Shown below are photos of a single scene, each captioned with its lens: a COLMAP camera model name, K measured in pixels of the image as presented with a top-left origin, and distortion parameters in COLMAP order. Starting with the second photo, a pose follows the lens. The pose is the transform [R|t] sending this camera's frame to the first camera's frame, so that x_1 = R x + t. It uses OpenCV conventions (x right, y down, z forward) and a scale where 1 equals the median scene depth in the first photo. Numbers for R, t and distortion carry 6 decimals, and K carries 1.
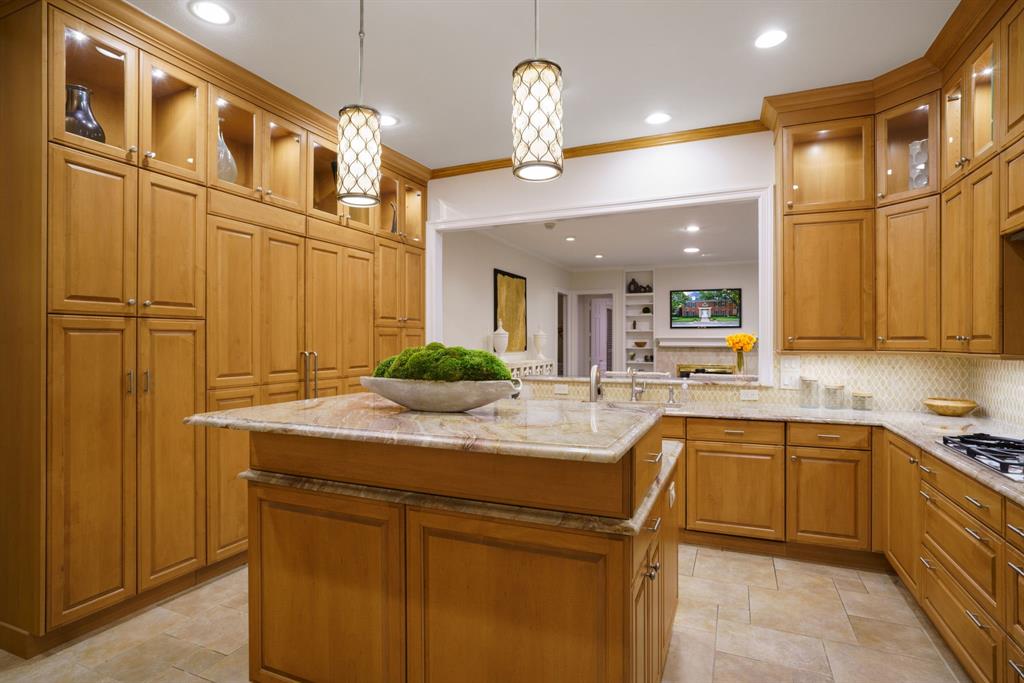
lens RADIAL K [[514.9, 0, 512.0], [0, 514.9, 341.5], [0, 0, 1]] dist [-0.020207, 0.000241]
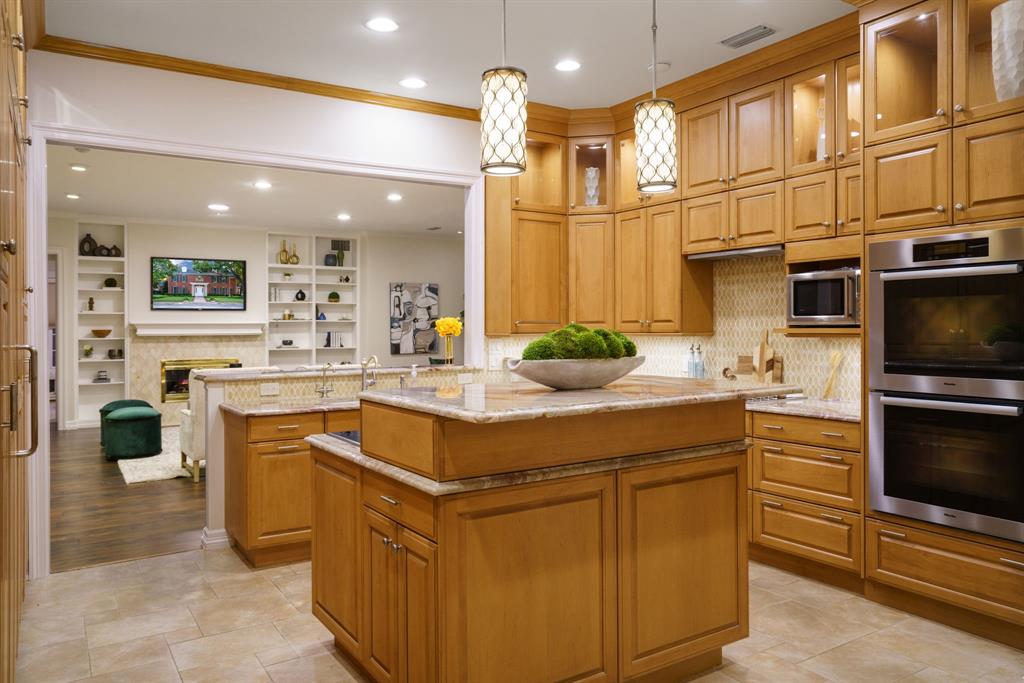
lens RADIAL K [[717.6, 0, 511.4], [0, 717.6, 332.8], [0, 0, 1]] dist [-0.043779, -0.000219]
pose [[0.554368, -0.009468, 0.832218, -0.235812], [0.005906, 0.999955, 0.007442, 0.001430], [-0.832251, 0.000789, 0.554399, 0.049354]]
